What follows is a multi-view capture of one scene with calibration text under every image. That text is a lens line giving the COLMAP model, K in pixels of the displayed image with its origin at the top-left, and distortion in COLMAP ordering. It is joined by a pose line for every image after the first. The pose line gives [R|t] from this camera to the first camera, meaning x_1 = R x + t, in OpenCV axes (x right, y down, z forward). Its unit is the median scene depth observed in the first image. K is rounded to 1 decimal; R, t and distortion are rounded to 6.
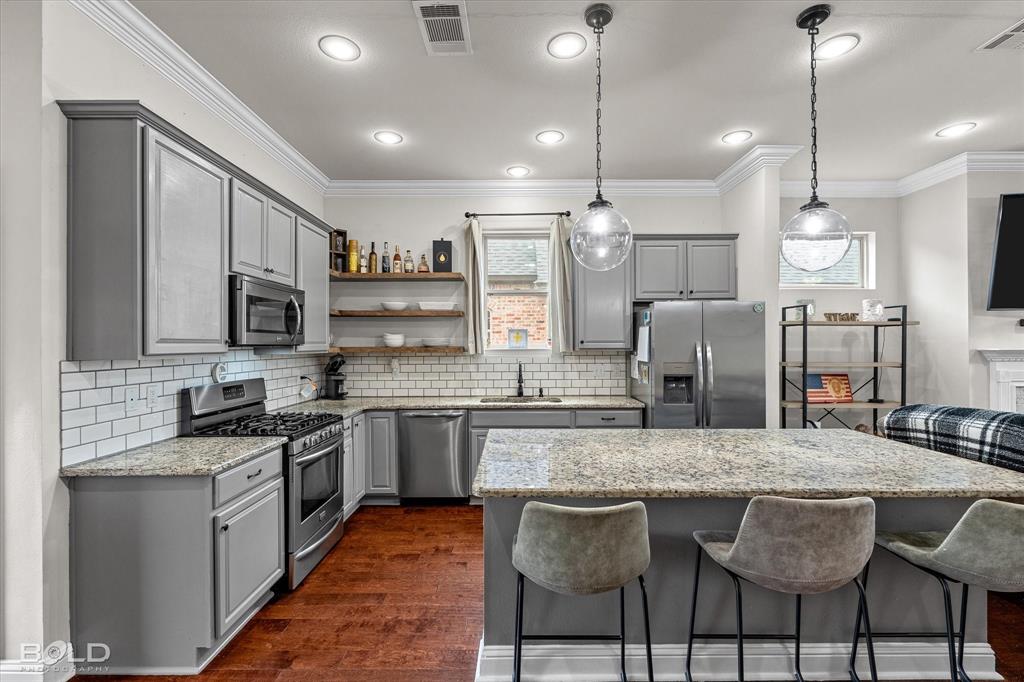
lens RADIAL K [[448.4, 0, 514.4], [0, 448.4, 342.9], [0, 0, 1]] dist [-0.002065, -0.000735]
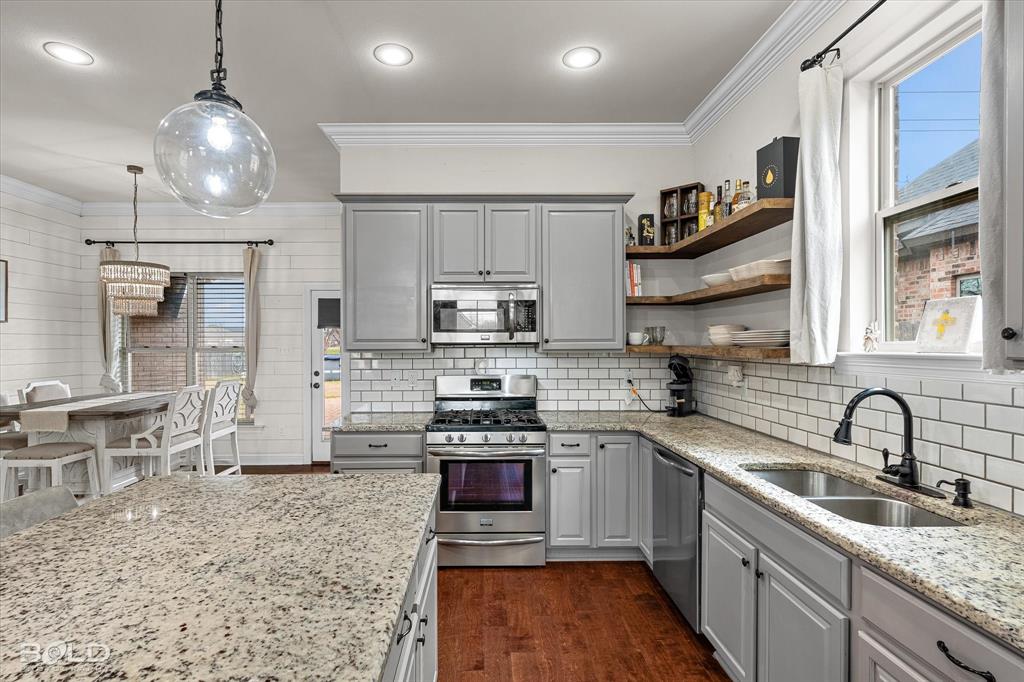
lens RADIAL K [[490.0, 0, 490.3], [0, 490.0, 344.9], [0, 0, 1]] dist [-0.001735, -0.000165]
pose [[0.009649, 0.007419, -0.999926, 0.423522], [0.006393, 0.999952, 0.007481, 0.000215], [0.999933, -0.006465, 0.009601, 0.689011]]
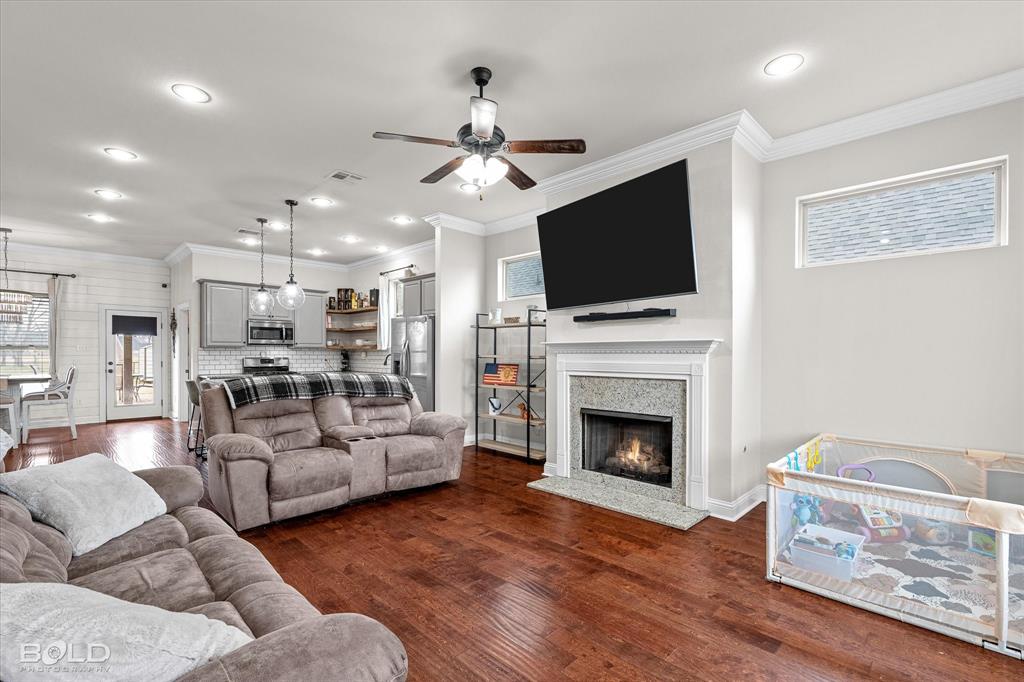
lens RADIAL K [[459.9, 0, 511.4], [0, 459.9, 358.1], [0, 0, 1]] dist [-0.002090, -0.000089]
pose [[0.707961, 0.011111, -0.706164, 1.672721], [-0.002039, 0.999904, 0.013689, 0.033515], [0.706249, -0.008251, 0.707916, 0.043086]]
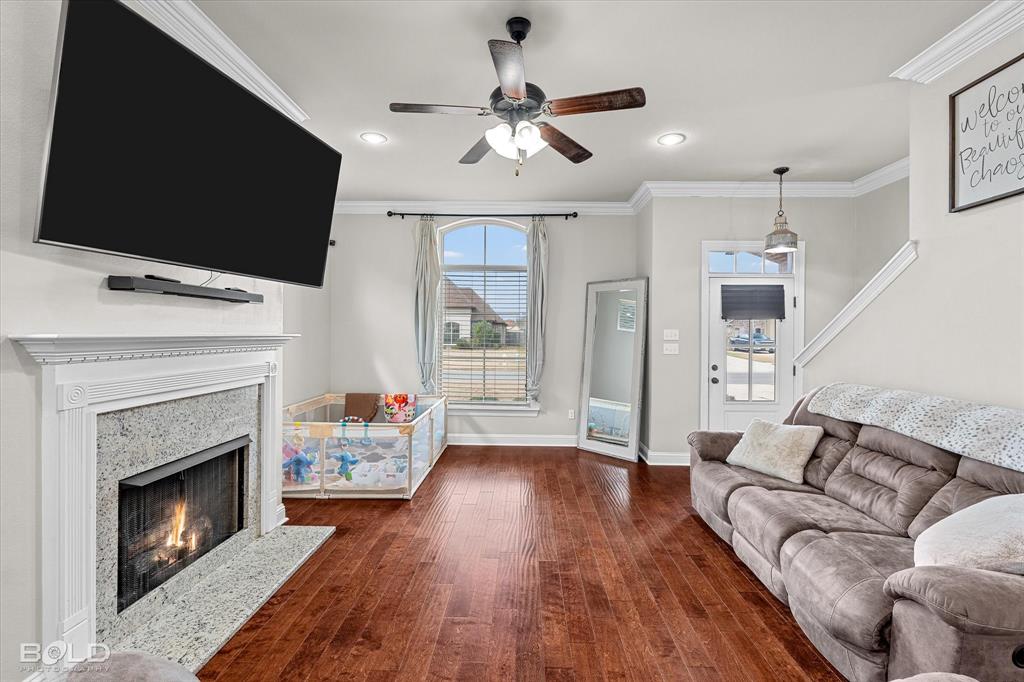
lens RADIAL K [[457.5, 0, 514.8], [0, 457.5, 335.6], [0, 0, 1]] dist [-0.002630, -0.000176]
pose [[0.025634, 0.001235, 0.999671, 0.579520], [-0.011564, 0.999933, -0.000938, 0.007952], [-0.999605, -0.011536, 0.025647, 0.485548]]
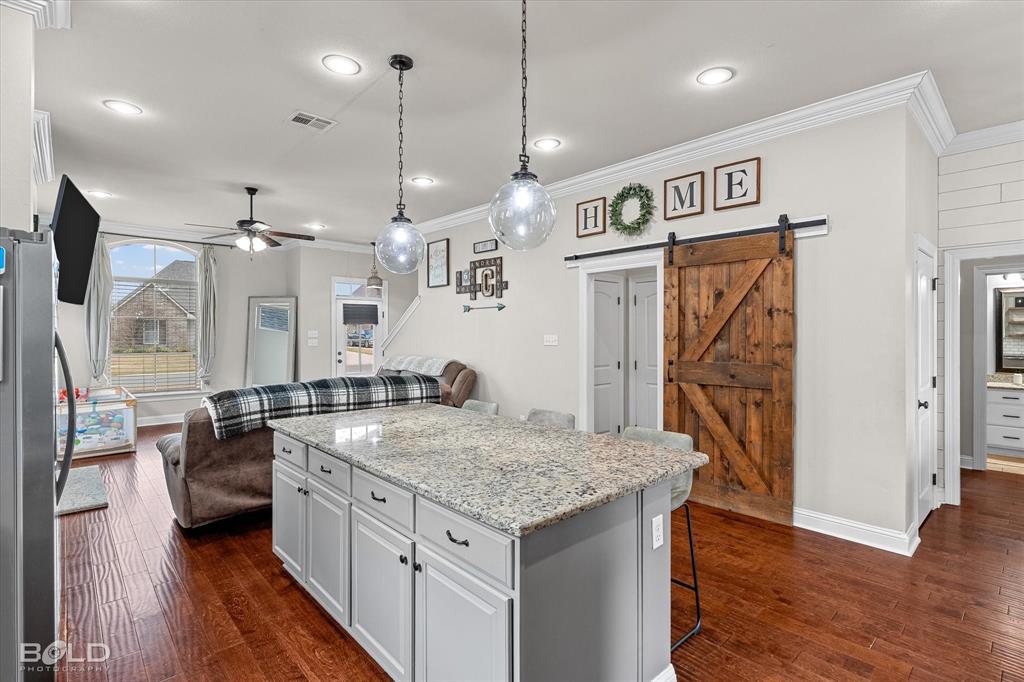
lens RADIAL K [[486.4, 0, 513.2], [0, 486.4, 335.6], [0, 0, 1]] dist [-0.001708, 0.000046]
pose [[-0.676151, -0.002016, 0.736760, -0.260886], [-0.001102, 0.999998, 0.001725, 0.002779], [-0.736762, 0.000354, -0.676152, 0.857982]]
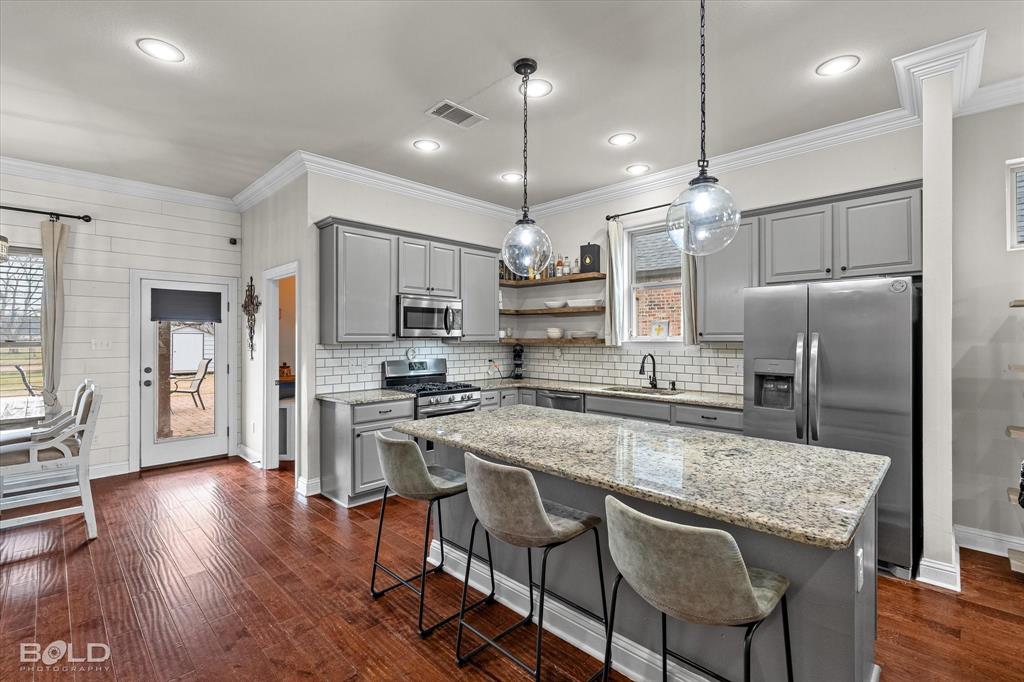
lens RADIAL K [[457.5, 0, 514.8], [0, 457.5, 335.6], [0, 0, 1]] dist [-0.002630, -0.000176]
pose [[0.714192, -0.000781, -0.699949, 0.533302], [0.001374, 0.999999, 0.000286, 0.000260], [0.699949, -0.001166, 0.714192, 0.047453]]
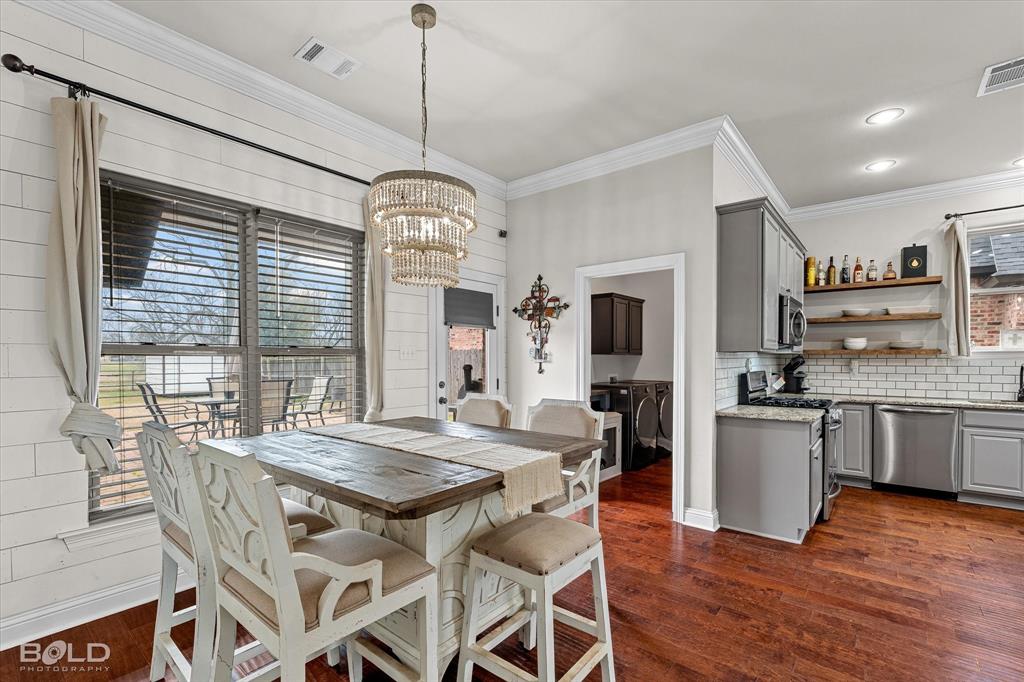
lens RADIAL K [[457.1, 0, 514.2], [0, 457.1, 365.2], [0, 0, 1]] dist [-0.001915, -0.000051]
pose [[0.773097, 0.014328, -0.634126, -0.210962], [-0.000618, 0.999761, 0.021836, 0.024462], [0.634287, -0.016489, 0.772921, -0.418782]]
